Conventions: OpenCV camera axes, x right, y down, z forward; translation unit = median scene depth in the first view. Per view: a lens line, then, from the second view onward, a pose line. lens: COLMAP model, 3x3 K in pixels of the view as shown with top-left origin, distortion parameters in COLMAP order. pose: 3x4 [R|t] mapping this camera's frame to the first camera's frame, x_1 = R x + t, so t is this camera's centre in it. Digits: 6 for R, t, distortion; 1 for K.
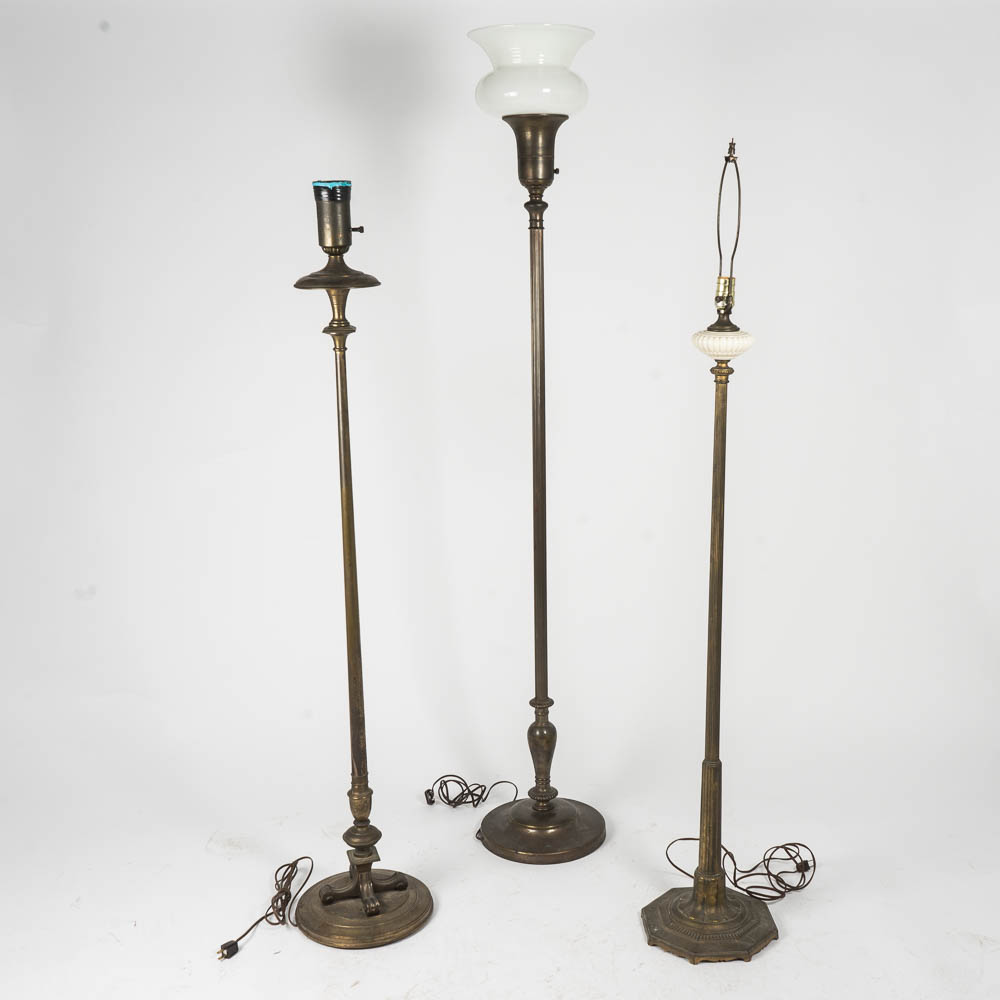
lens RADIAL K [[1198.7, 0, 547.4], [0, 1198.7, 477.7], [0, 0, 1]] dist [-0.028702, -0.000454]
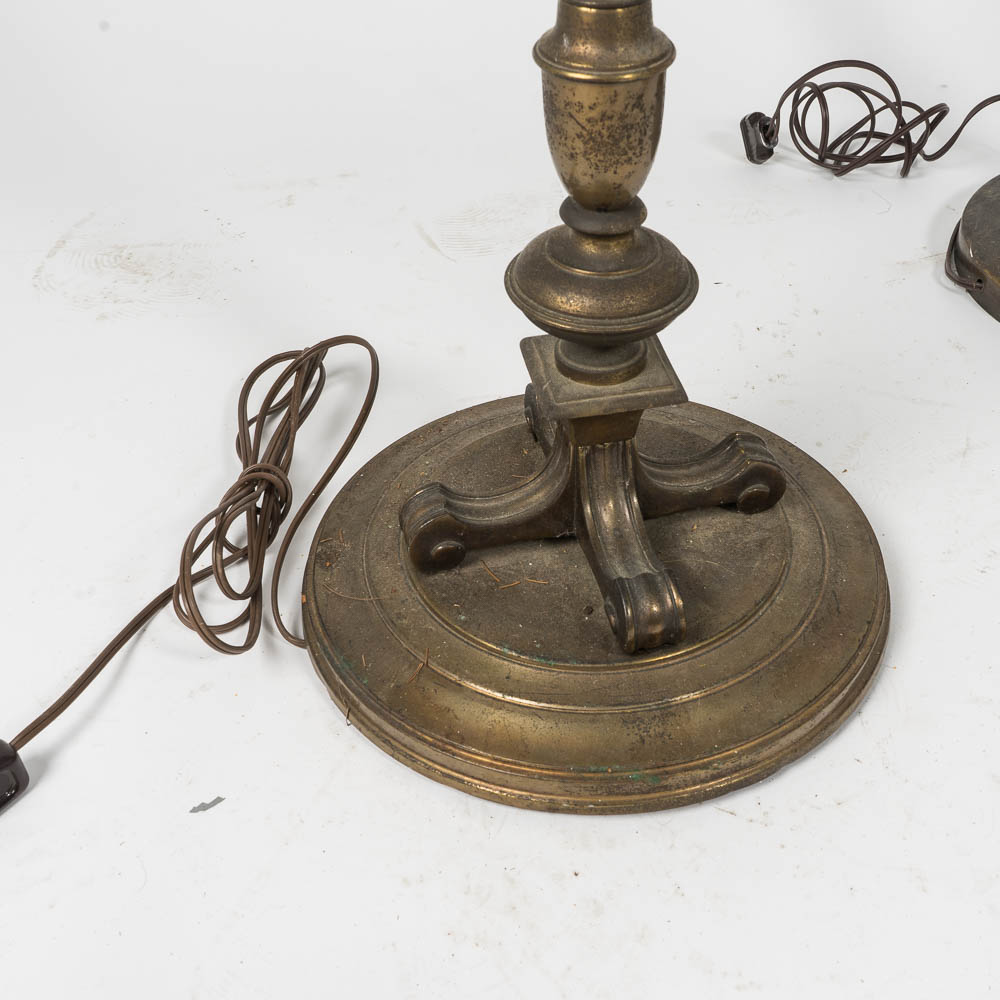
lens RADIAL K [[1198.7, 0, 547.4], [0, 1198.7, 477.7], [0, 0, 1]] dist [-0.028702, -0.000454]
pose [[0.994197, 0.065685, -0.085195, -0.139089], [-0.016450, 0.875457, 0.483016, 0.223202], [0.106312, -0.478812, 0.871457, 0.777305]]
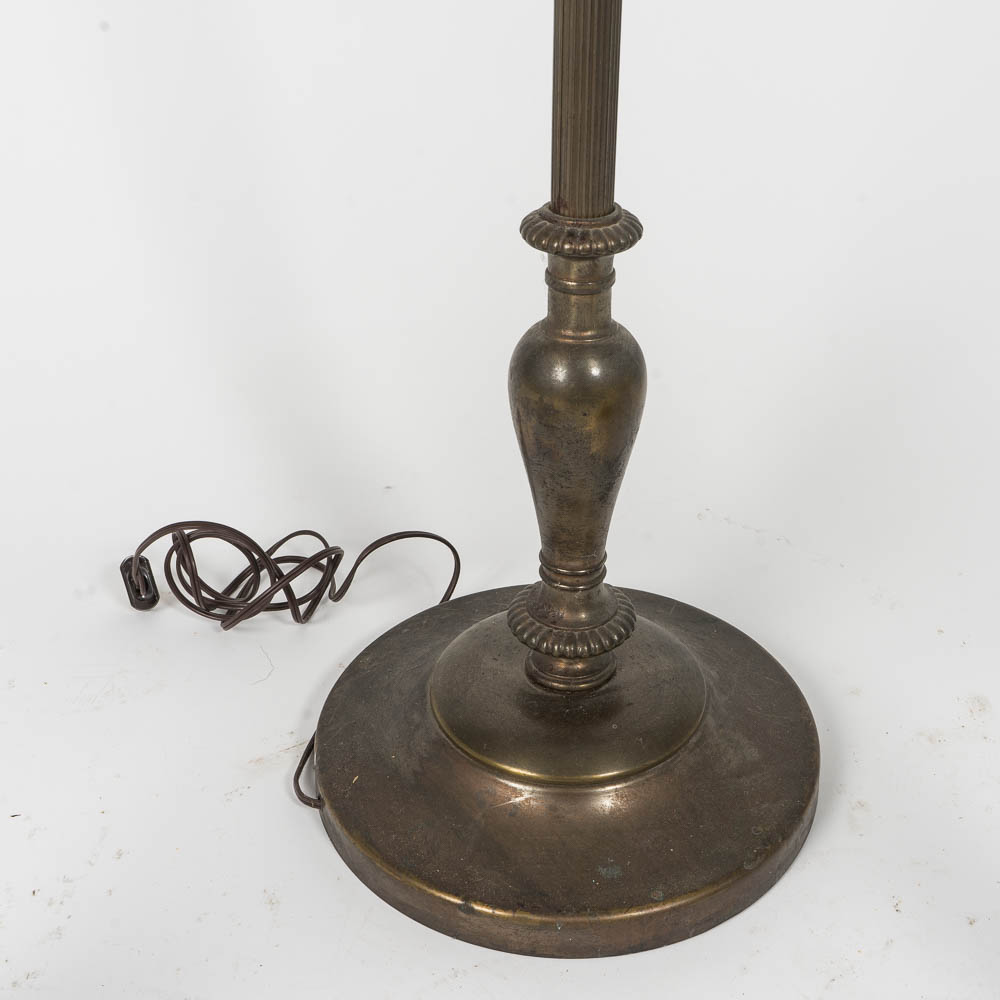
lens RADIAL K [[1198.7, 0, 547.4], [0, 1198.7, 477.7], [0, 0, 1]] dist [-0.028702, -0.000454]
pose [[0.997894, -0.001941, 0.064831, -0.025809], [-0.020621, 0.938196, 0.345489, 0.169888], [-0.061495, -0.346098, 0.936181, 0.859015]]
